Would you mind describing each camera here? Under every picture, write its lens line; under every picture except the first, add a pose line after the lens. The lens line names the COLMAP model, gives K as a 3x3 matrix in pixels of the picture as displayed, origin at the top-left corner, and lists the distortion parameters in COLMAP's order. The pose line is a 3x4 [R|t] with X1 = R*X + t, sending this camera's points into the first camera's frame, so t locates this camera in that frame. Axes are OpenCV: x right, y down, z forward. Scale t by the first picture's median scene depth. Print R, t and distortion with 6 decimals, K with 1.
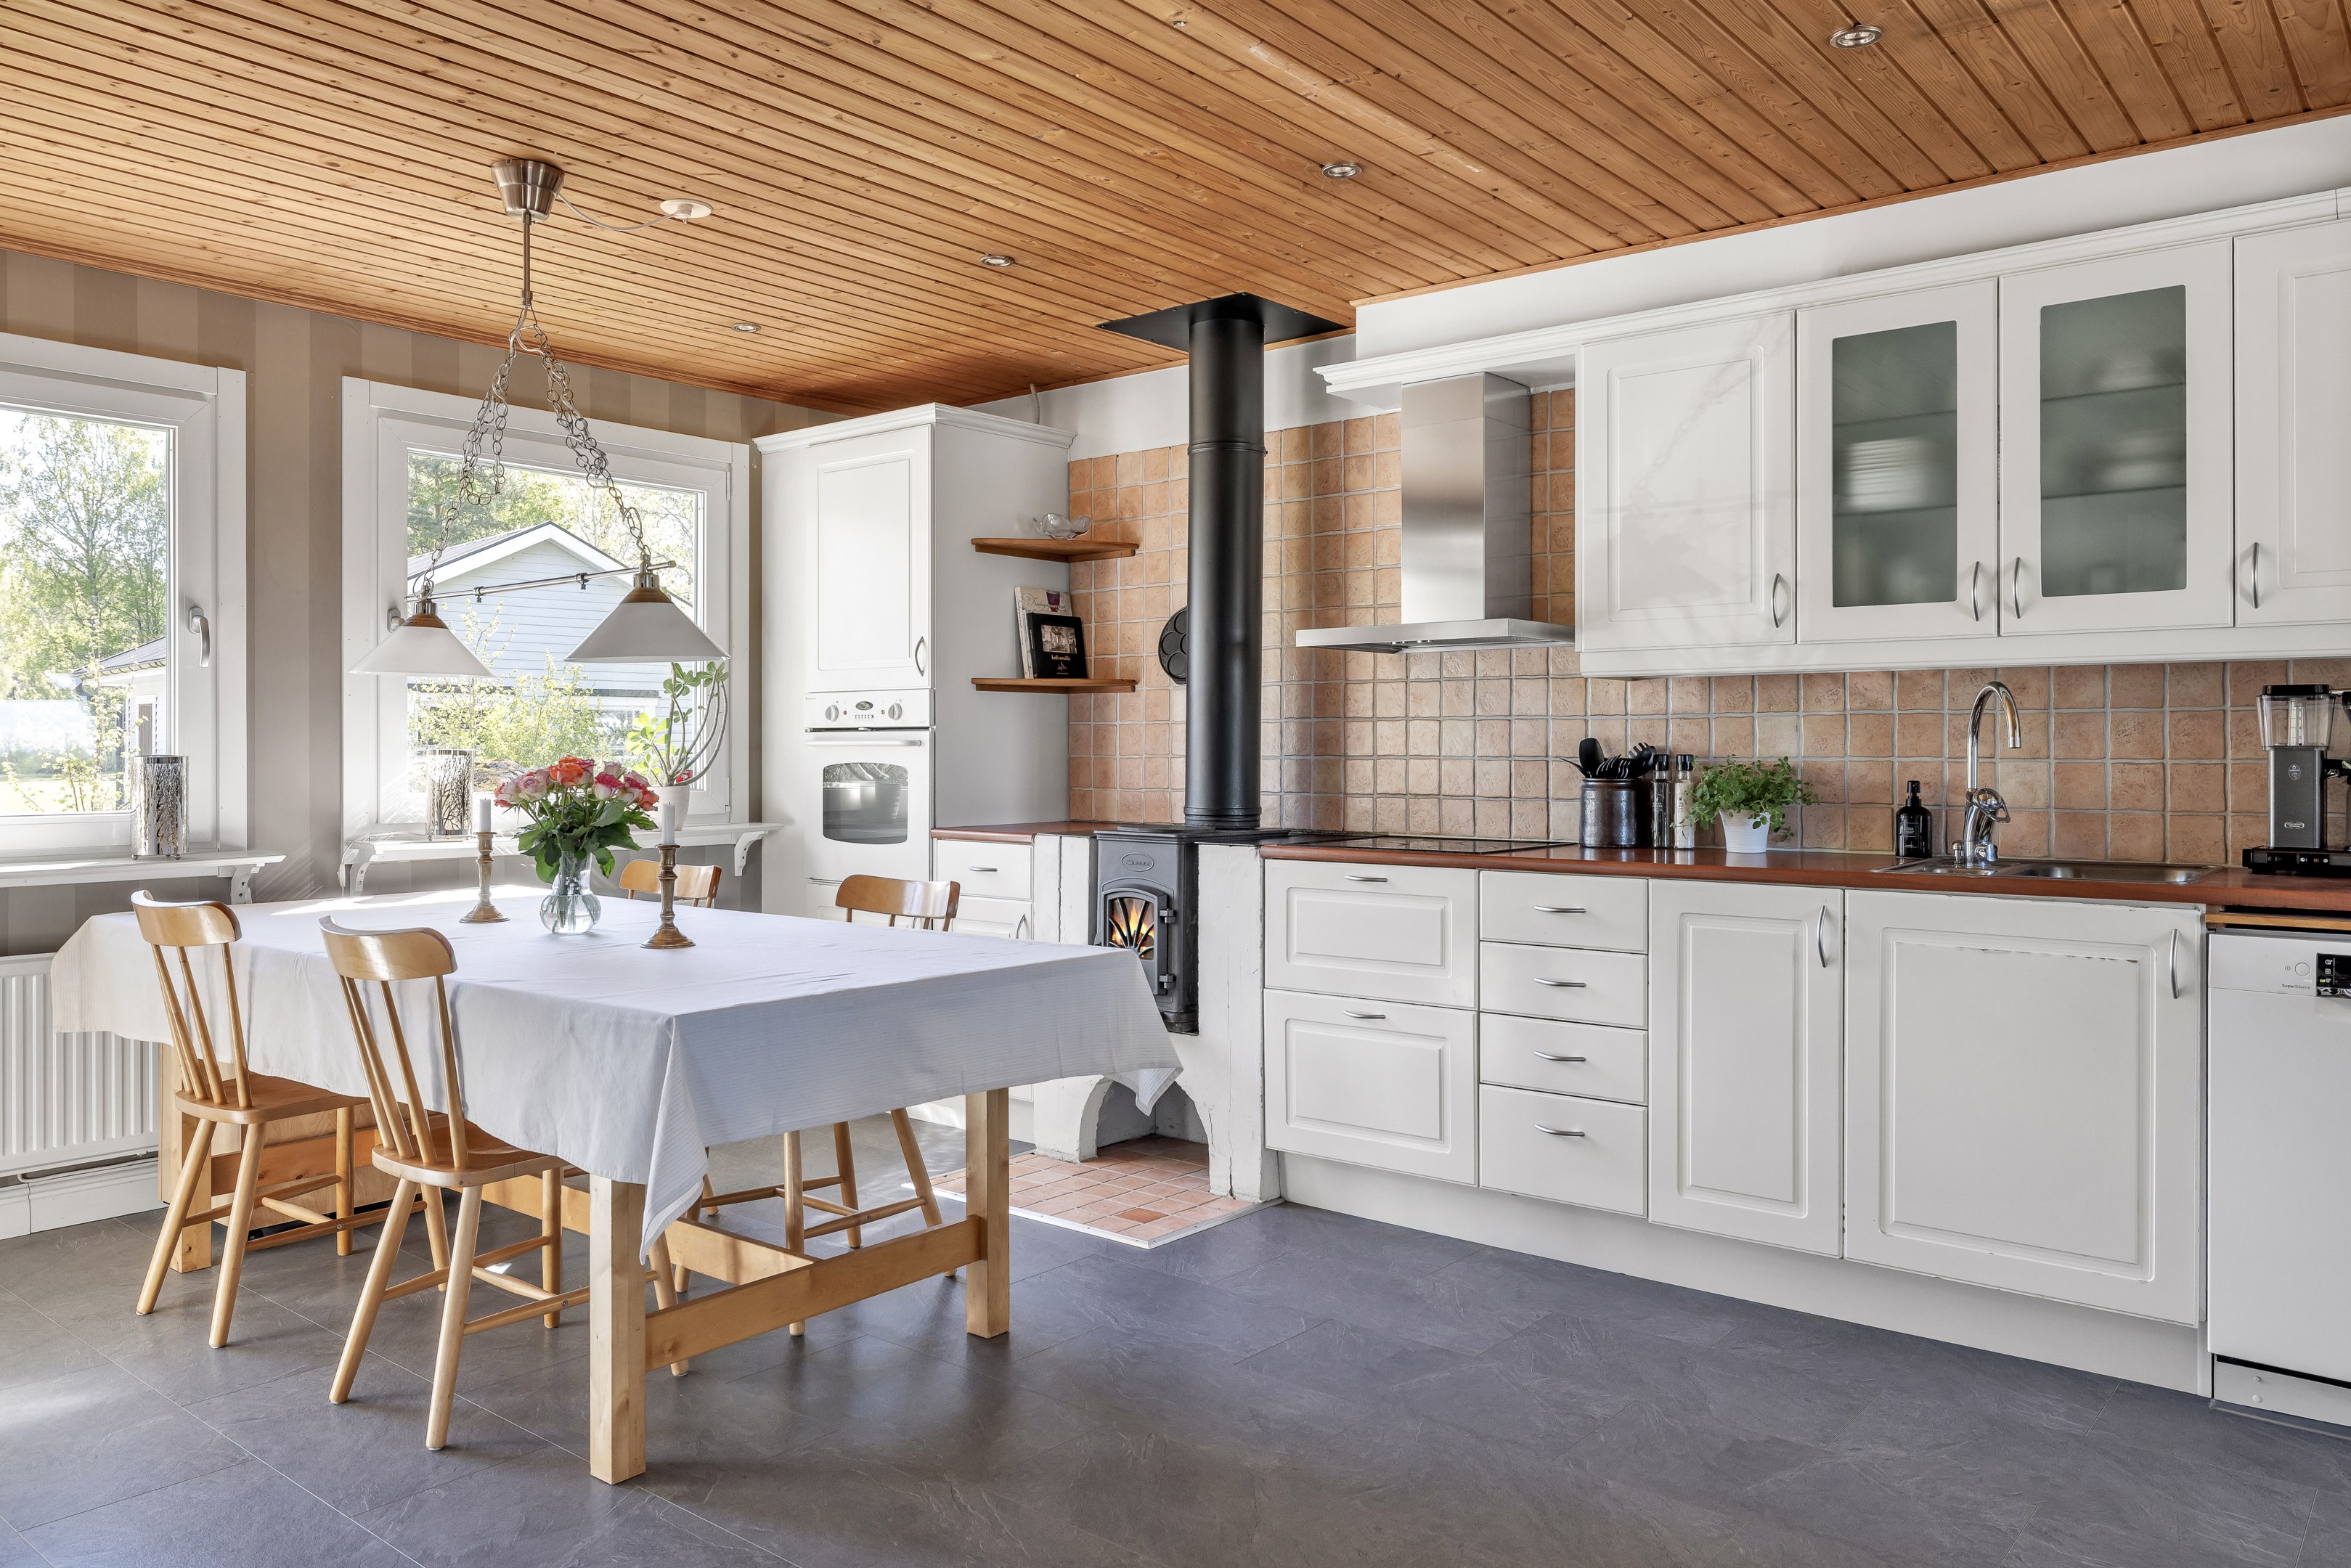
lens RADIAL K [[1661.1, 0, 1173.9], [0, 1661.1, 748.3], [0, 0, 1]] dist [0.002433, 0.003048]
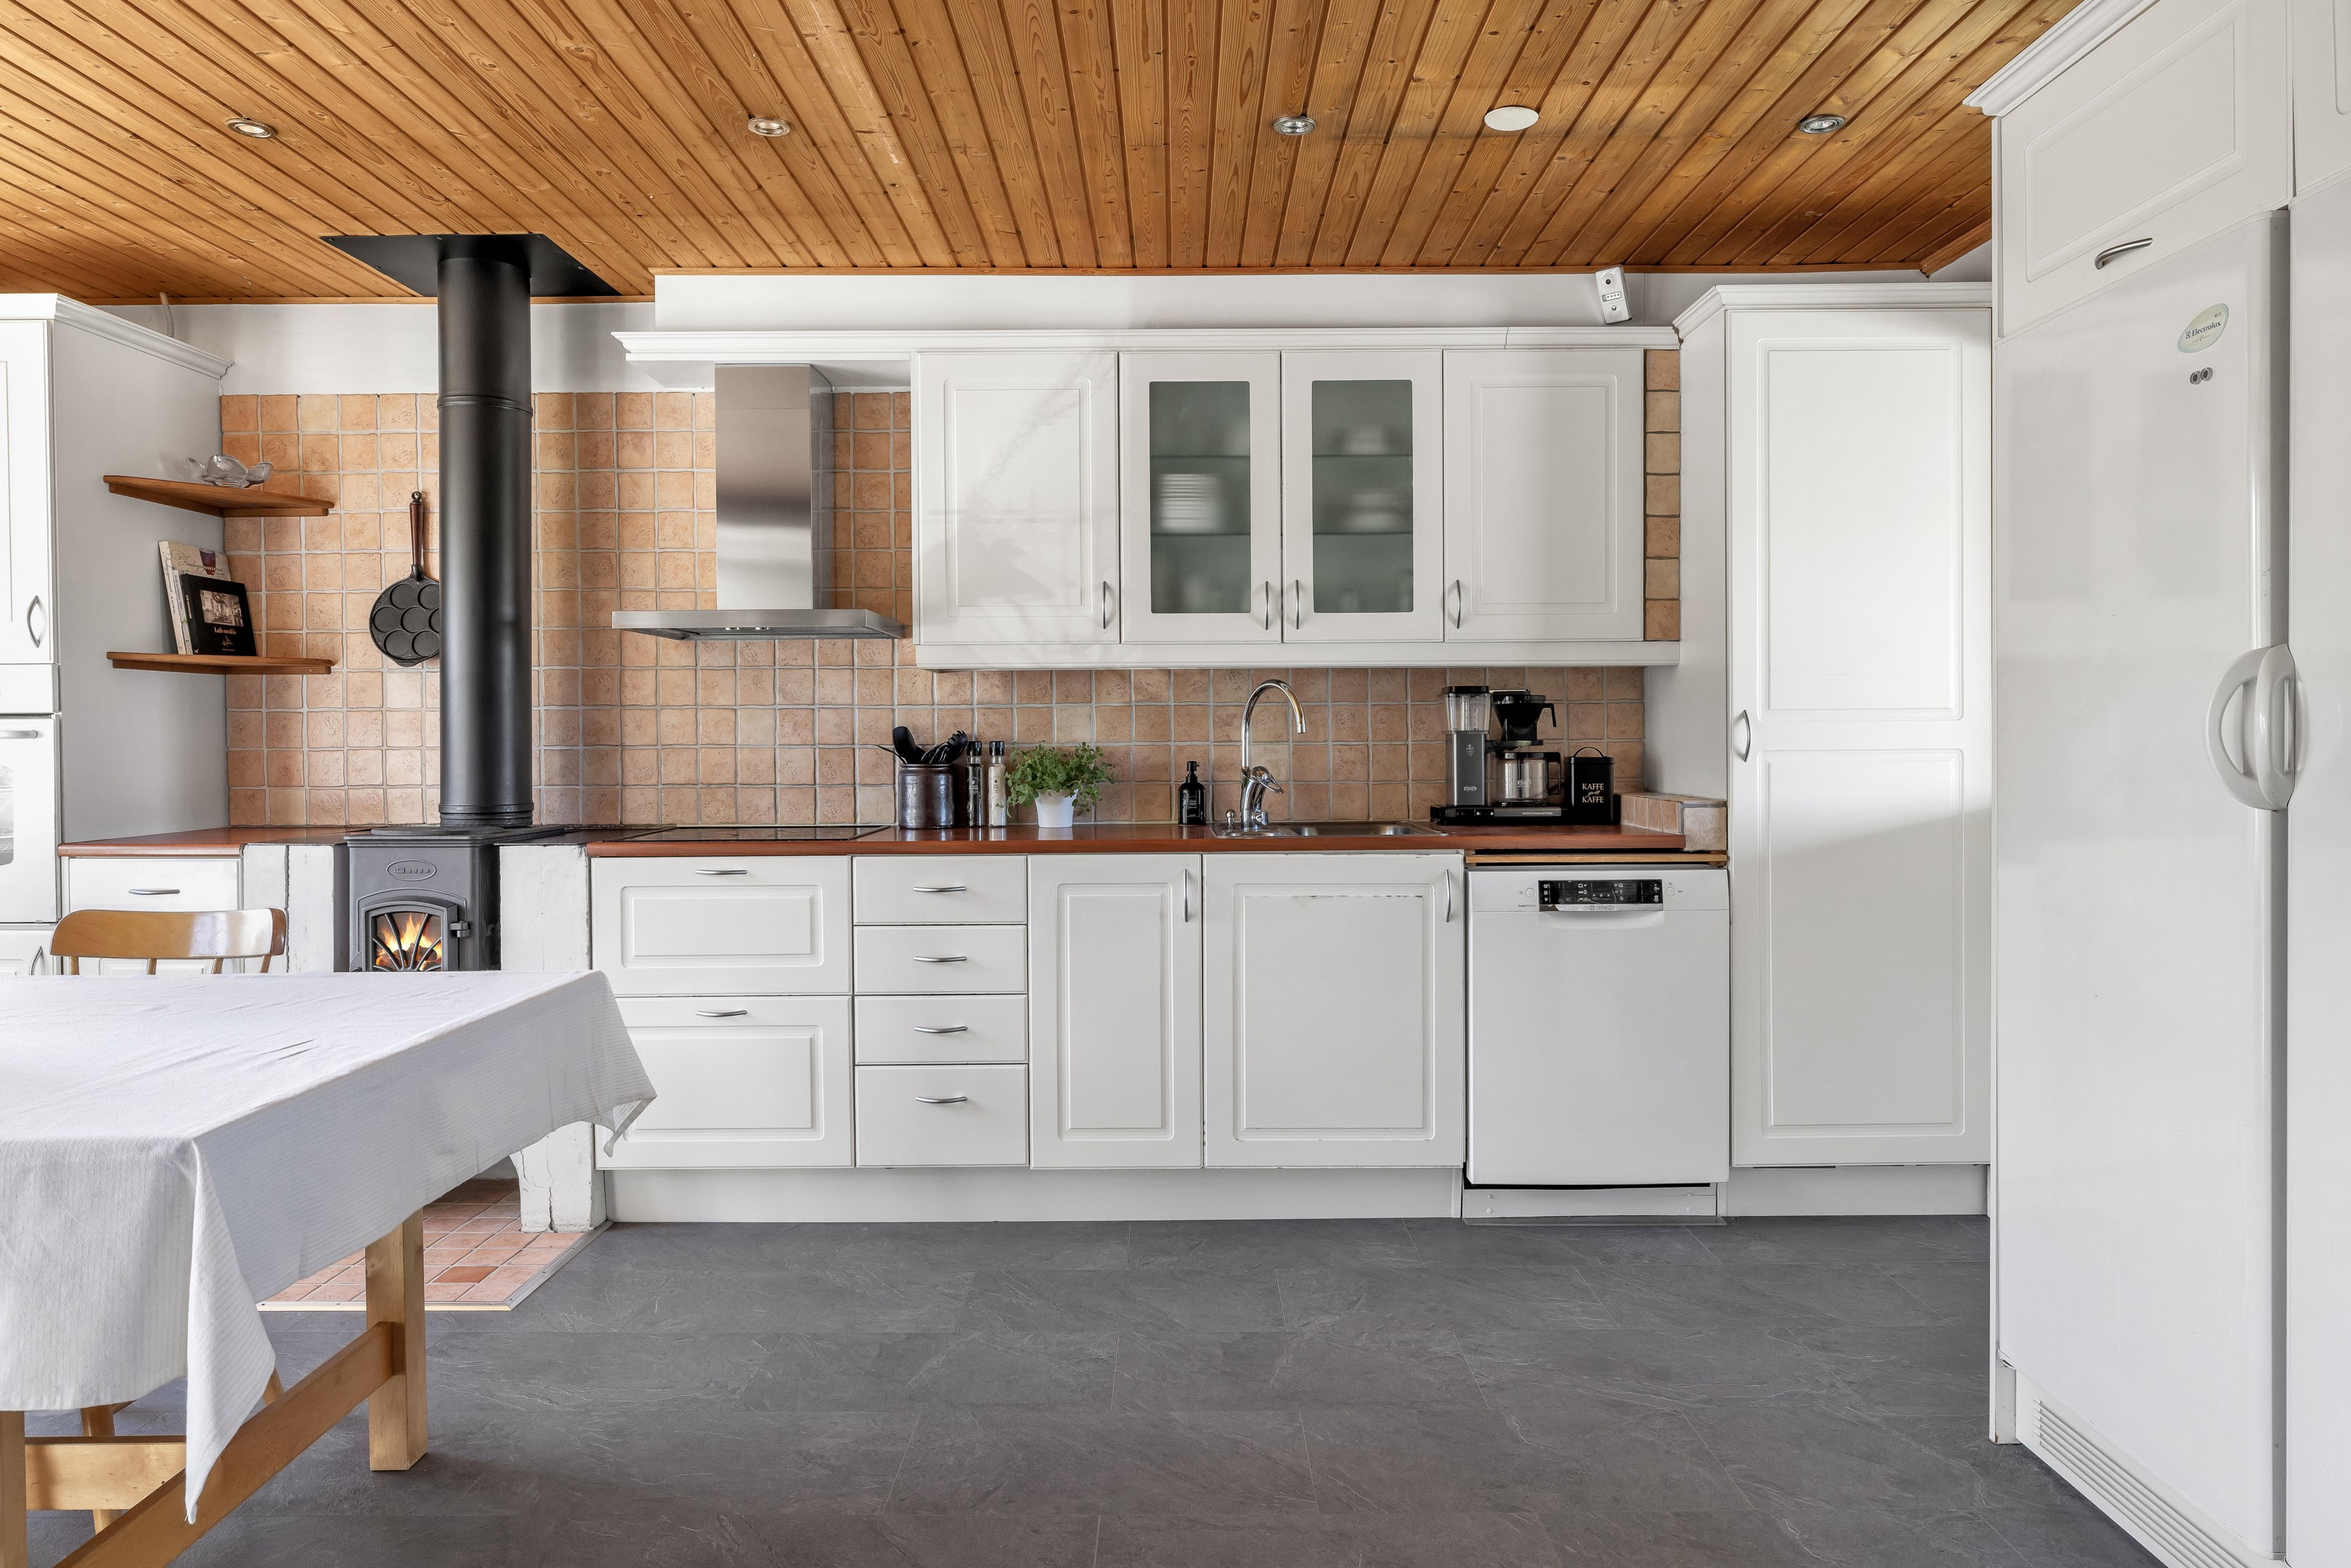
lens RADIAL K [[1465.1, 0, 1179.4], [0, 1465.1, 758.8], [0, 0, 1]] dist [-0.001415, 0.004479]
pose [[0.773574, -0.015131, 0.633525, -0.227523], [0.006252, 0.999848, 0.016246, 0.000548], [-0.633675, -0.008607, 0.773552, 0.182400]]
